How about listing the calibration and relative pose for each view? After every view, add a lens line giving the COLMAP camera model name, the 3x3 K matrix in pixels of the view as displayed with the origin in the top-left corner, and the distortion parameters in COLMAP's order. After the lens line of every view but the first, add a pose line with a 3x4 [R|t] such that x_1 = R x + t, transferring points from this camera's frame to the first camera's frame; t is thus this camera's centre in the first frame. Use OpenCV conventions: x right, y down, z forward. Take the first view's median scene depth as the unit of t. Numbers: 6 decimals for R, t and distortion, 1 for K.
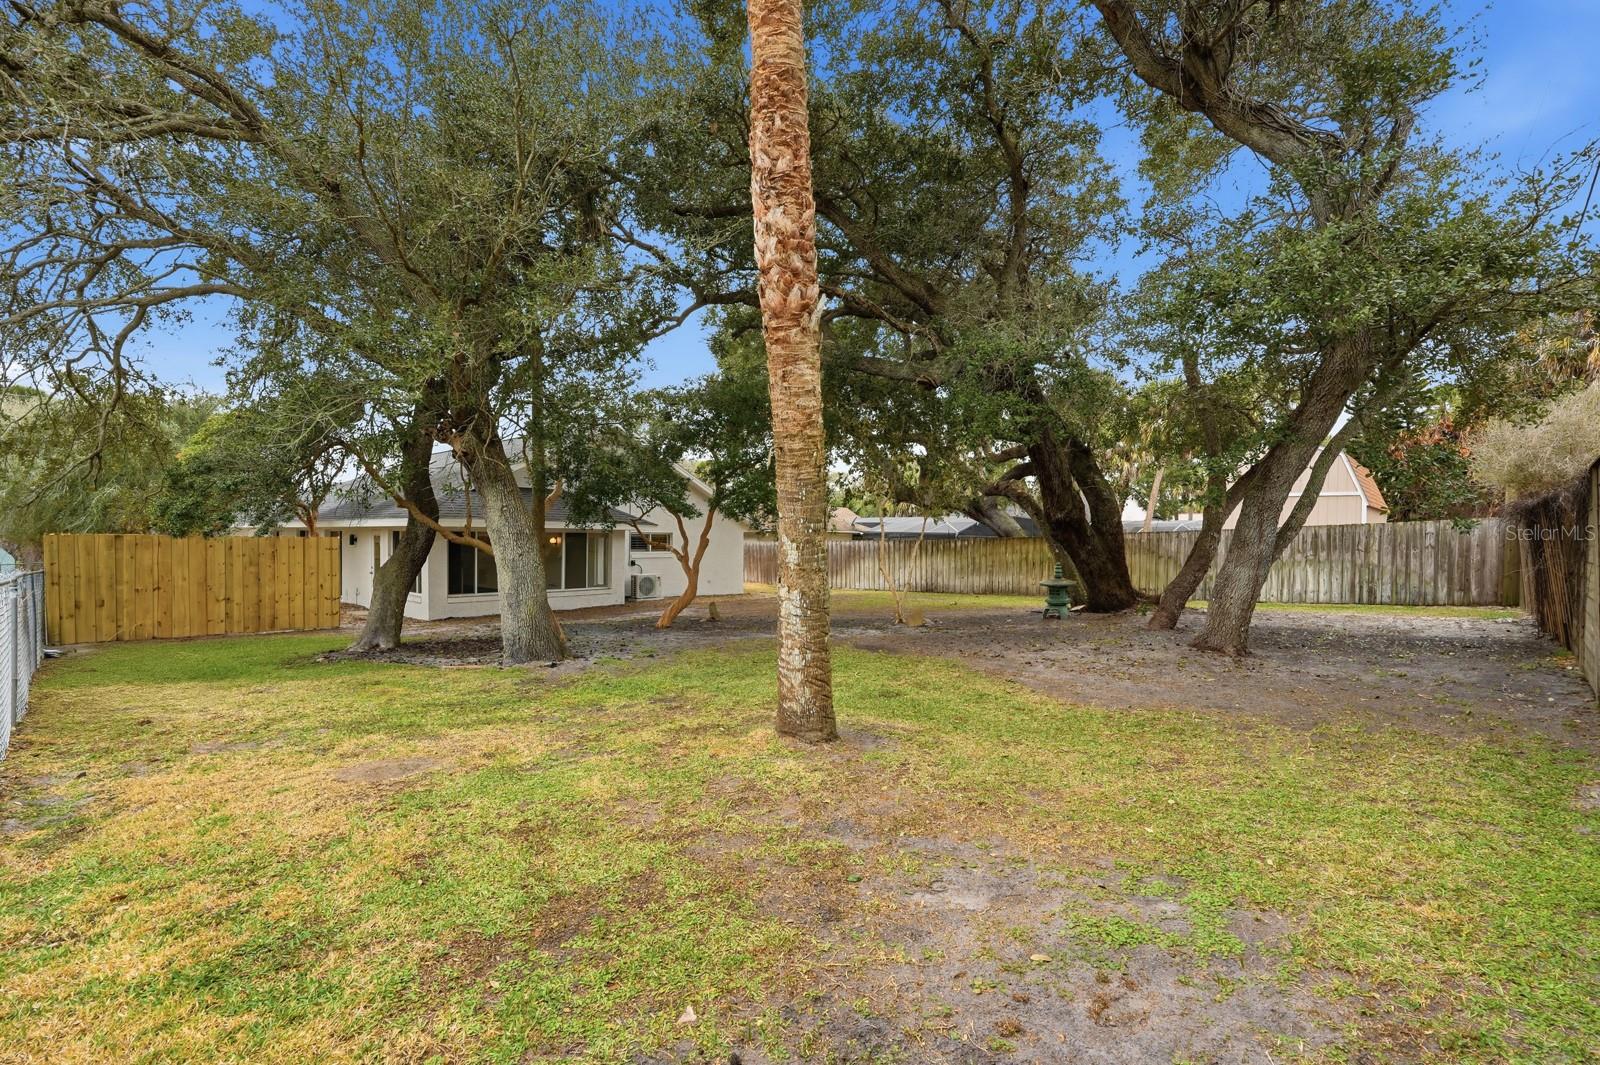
lens RADIAL K [[732.2, 0, 784.3], [0, 732.2, 563.6], [0, 0, 1]] dist [-0.004399, -0.000583]
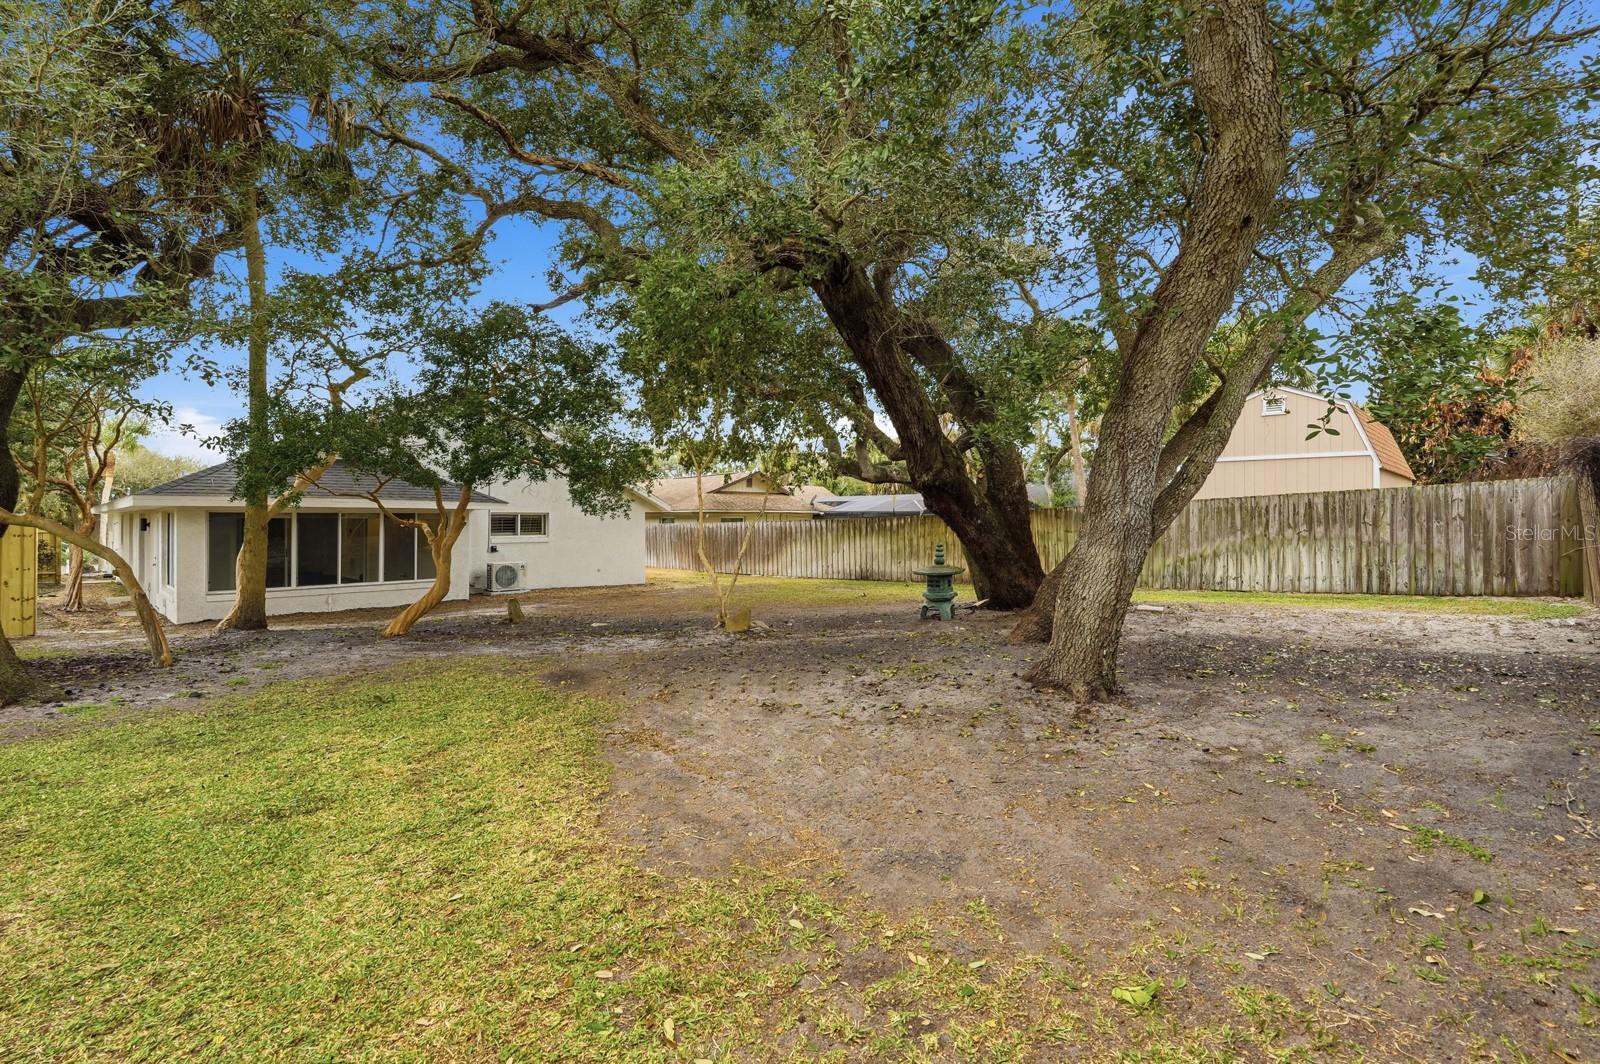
lens RADIAL K [[732.2, 0, 801.0], [0, 732.2, 531.0], [0, 0, 1]] dist [-0.004399, -0.000583]
pose [[0.999588, -0.009820, -0.026982, 0.219594], [0.009179, 0.999675, -0.023797, 0.002284], [0.027207, 0.023539, 0.999353, 0.222102]]
